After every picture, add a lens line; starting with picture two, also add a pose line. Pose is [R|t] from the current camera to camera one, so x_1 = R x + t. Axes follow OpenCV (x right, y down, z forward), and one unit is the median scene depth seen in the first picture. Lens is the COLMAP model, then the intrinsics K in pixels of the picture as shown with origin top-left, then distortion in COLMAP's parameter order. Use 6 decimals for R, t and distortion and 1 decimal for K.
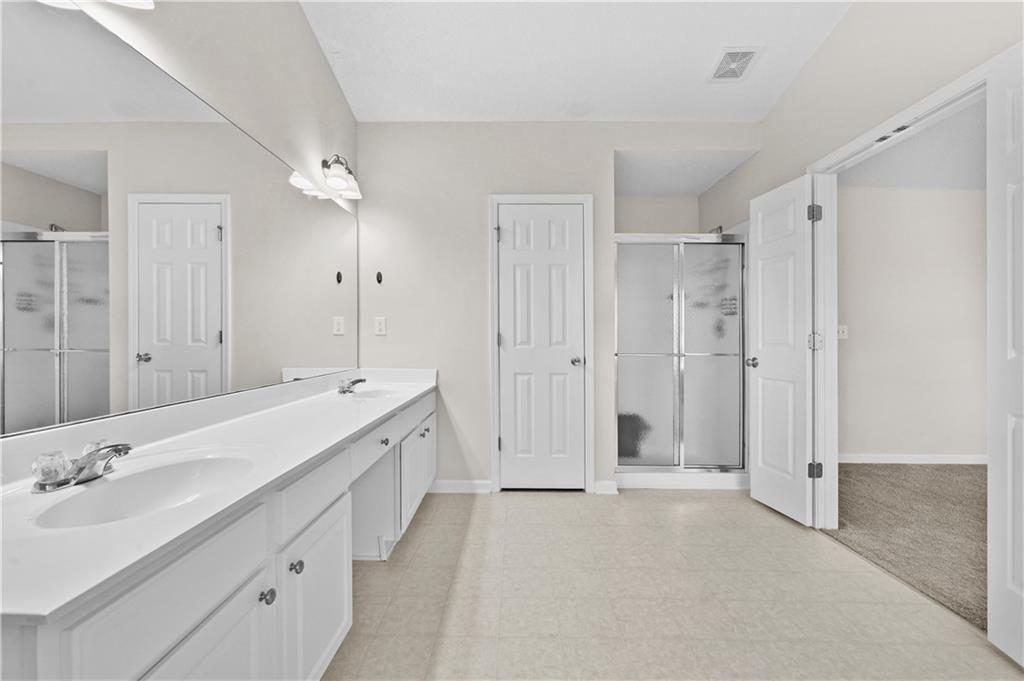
lens RADIAL K [[409.9, 0, 511.3], [0, 409.9, 336.3], [0, 0, 1]] dist [0.001579, 0.000831]
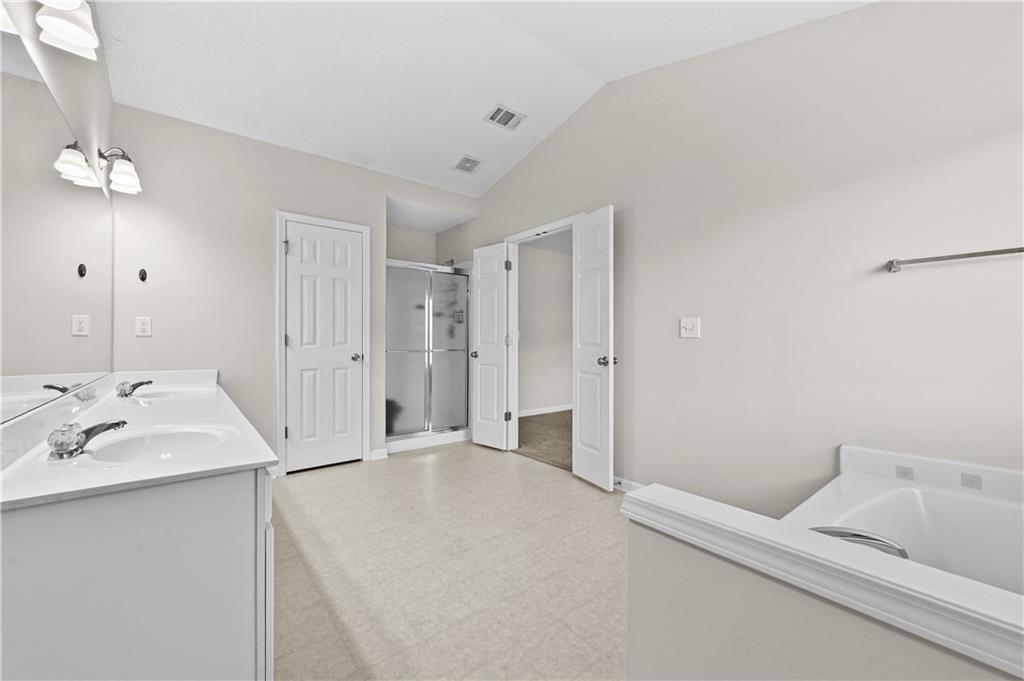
lens RADIAL K [[410.6, 0, 512.0], [0, 410.6, 340.5], [0, 0, 1]] dist [0.000987, 0.000492]
pose [[0.775957, -0.003276, 0.630777, -0.263904], [-0.002274, 0.999965, 0.007991, -0.001950], [-0.630782, -0.007635, 0.775923, -0.272320]]
